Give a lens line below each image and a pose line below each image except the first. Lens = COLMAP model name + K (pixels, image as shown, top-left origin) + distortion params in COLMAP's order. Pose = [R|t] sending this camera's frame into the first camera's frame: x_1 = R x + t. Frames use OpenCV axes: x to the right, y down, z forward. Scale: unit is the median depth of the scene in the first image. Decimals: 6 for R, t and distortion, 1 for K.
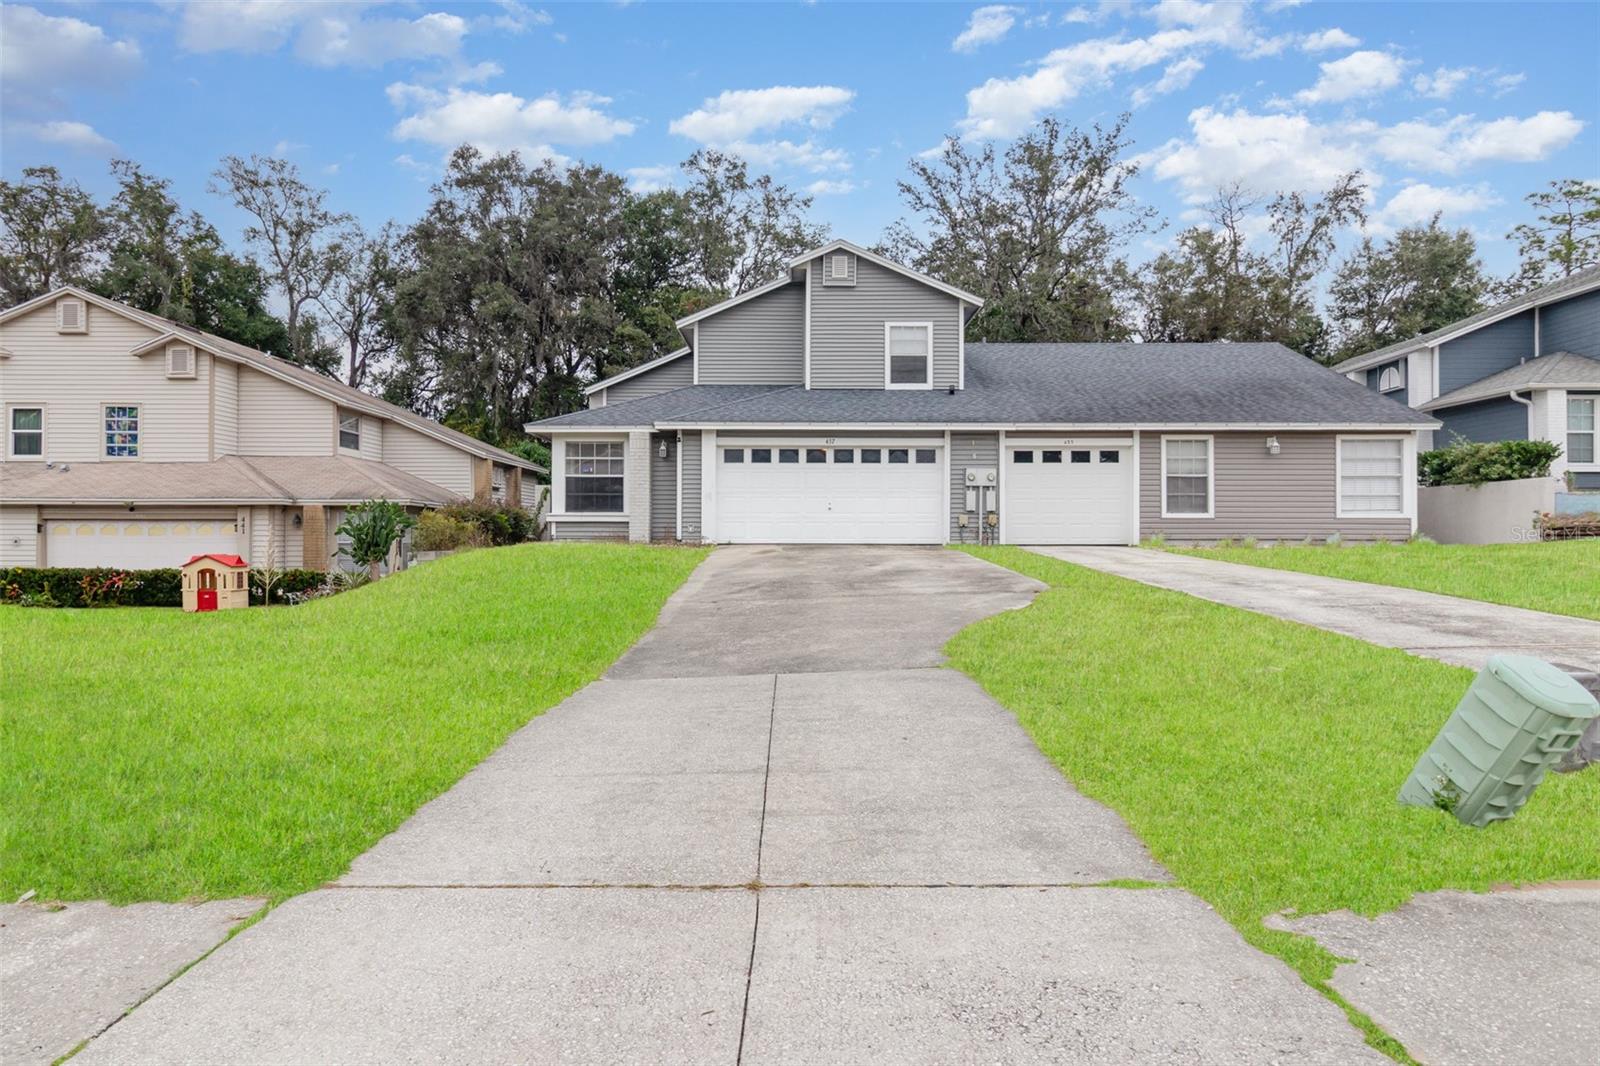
lens RADIAL K [[1045.3, 0, 802.6], [0, 1045.3, 533.1], [0, 0, 1]] dist [0.031832, -0.000228]
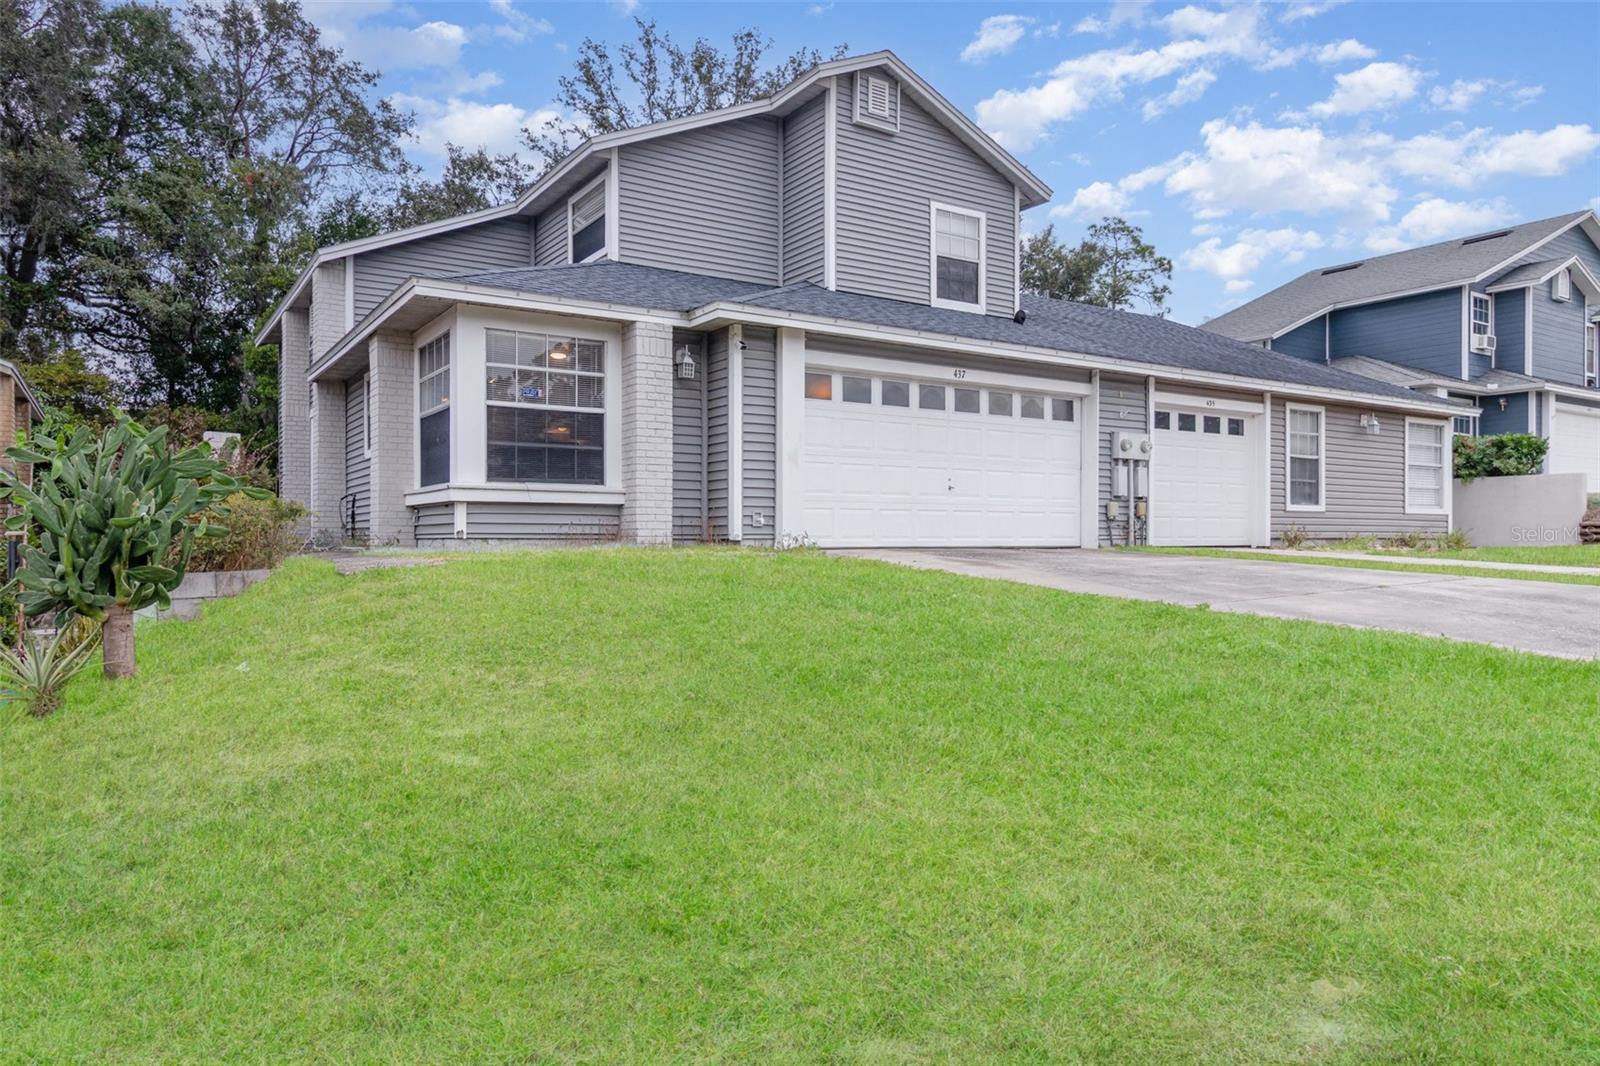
lens RADIAL K [[1045.3, 0, 799.1], [0, 1045.3, 533.2], [0, 0, 1]] dist [0.031832, -0.000228]
pose [[0.843258, 0.002412, 0.537504, -0.363010], [-0.000821, 0.999995, -0.003199, 0.004350], [-0.537509, 0.002257, 0.843255, 0.546183]]
